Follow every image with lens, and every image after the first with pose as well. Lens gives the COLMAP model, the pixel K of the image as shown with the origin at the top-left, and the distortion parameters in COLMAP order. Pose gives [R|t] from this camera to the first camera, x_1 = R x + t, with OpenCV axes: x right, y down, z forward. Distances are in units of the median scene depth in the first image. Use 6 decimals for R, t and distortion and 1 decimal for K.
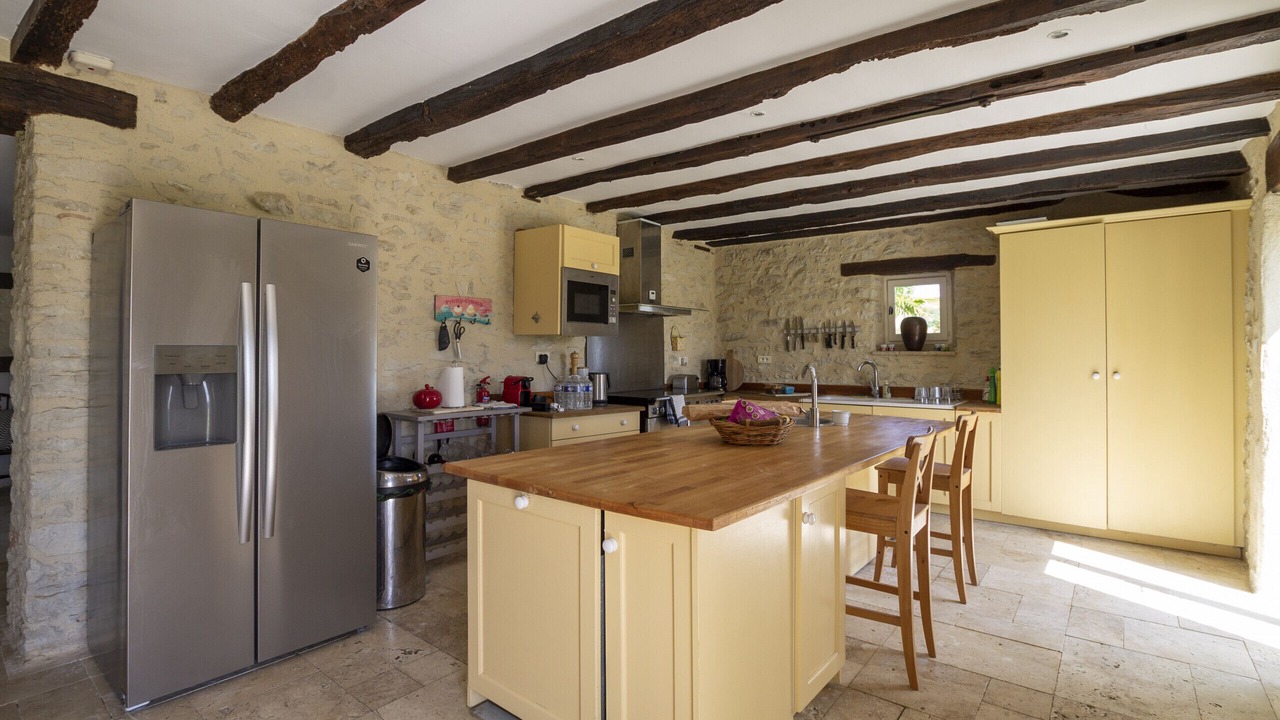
lens RADIAL K [[611.6, 0, 636.8], [0, 611.6, 347.9], [0, 0, 1]] dist [-0.026881, 0.004688]
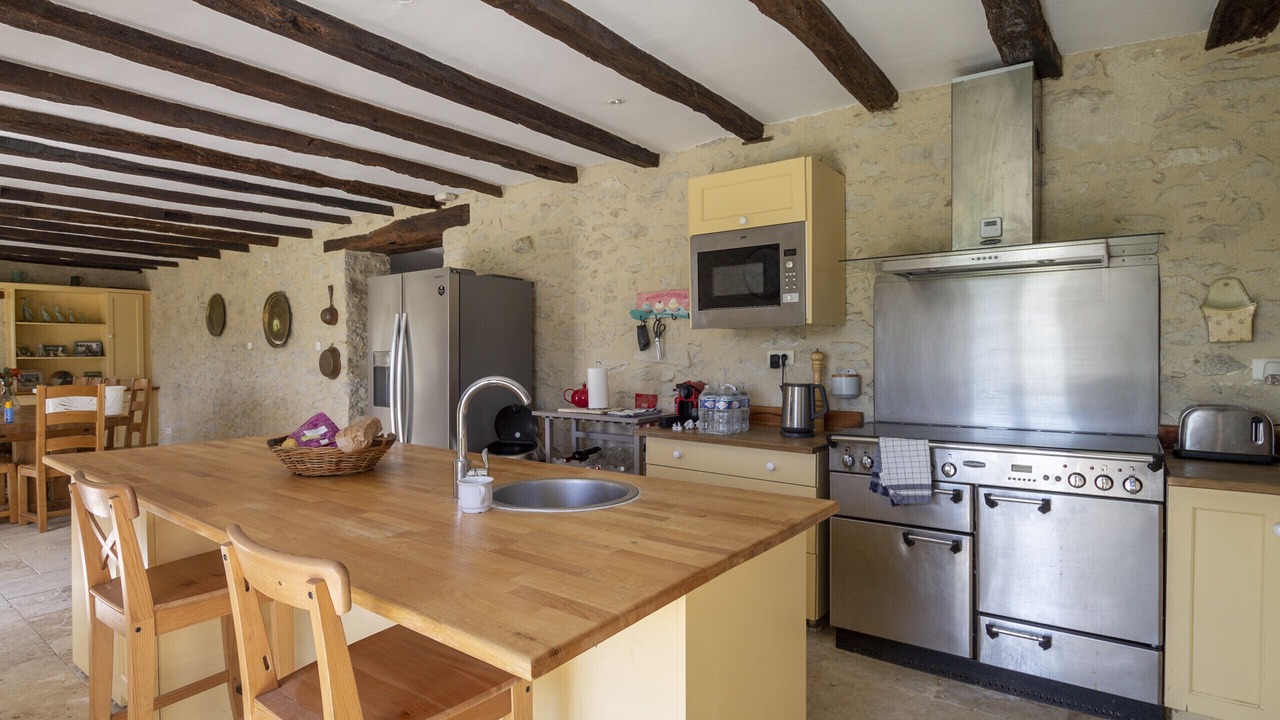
lens RADIAL K [[667.0, 0, 637.1], [0, 667.0, 361.8], [0, 0, 1]] dist [-0.023475, 0.006053]
pose [[0.021659, 0.011492, -0.999699, 0.616593], [0.016020, 0.999802, 0.011840, 0.007832], [0.999637, -0.016272, 0.021470, 0.828076]]
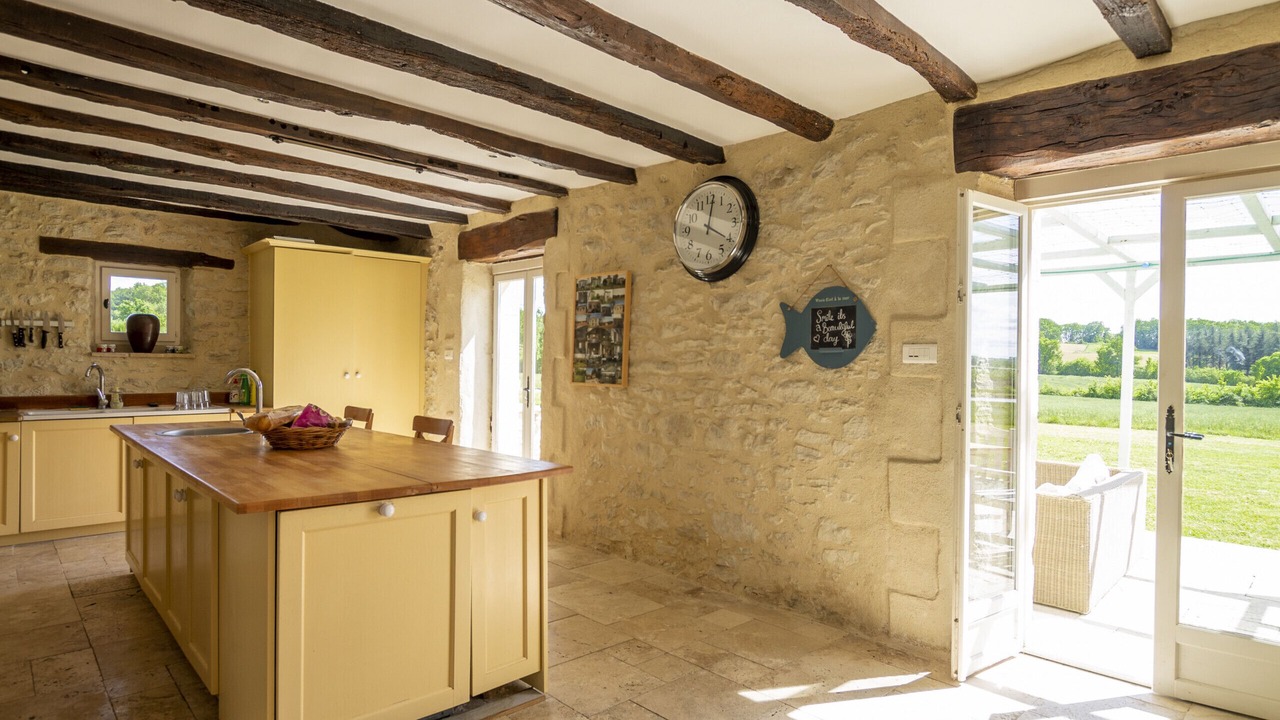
lens RADIAL K [[667.0, 0, 647.0], [0, 667.0, 369.3], [0, 0, 1]] dist [-0.023475, 0.006053]
pose [[0.134756, -0.011288, 0.990815, -0.478677], [-0.021077, 0.999676, 0.014256, 0.000314], [-0.990655, -0.022804, 0.134474, 0.176514]]
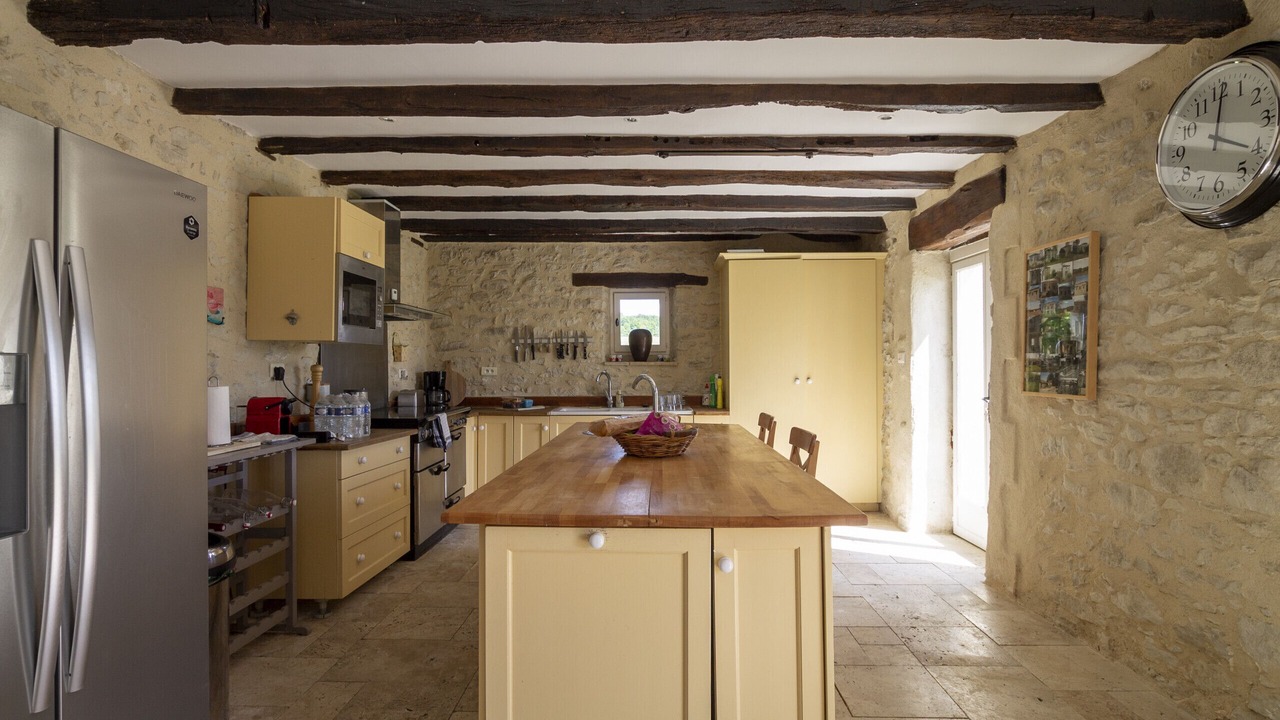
lens RADIAL K [[667.0, 0, 650.2], [0, 667.0, 357.2], [0, 0, 1]] dist [-0.023475, 0.006053]
pose [[0.788246, 0.002474, 0.615355, -0.293710], [-0.001415, 0.999997, -0.002208, -0.000024], [-0.615359, 0.000869, 0.788247, 0.093577]]
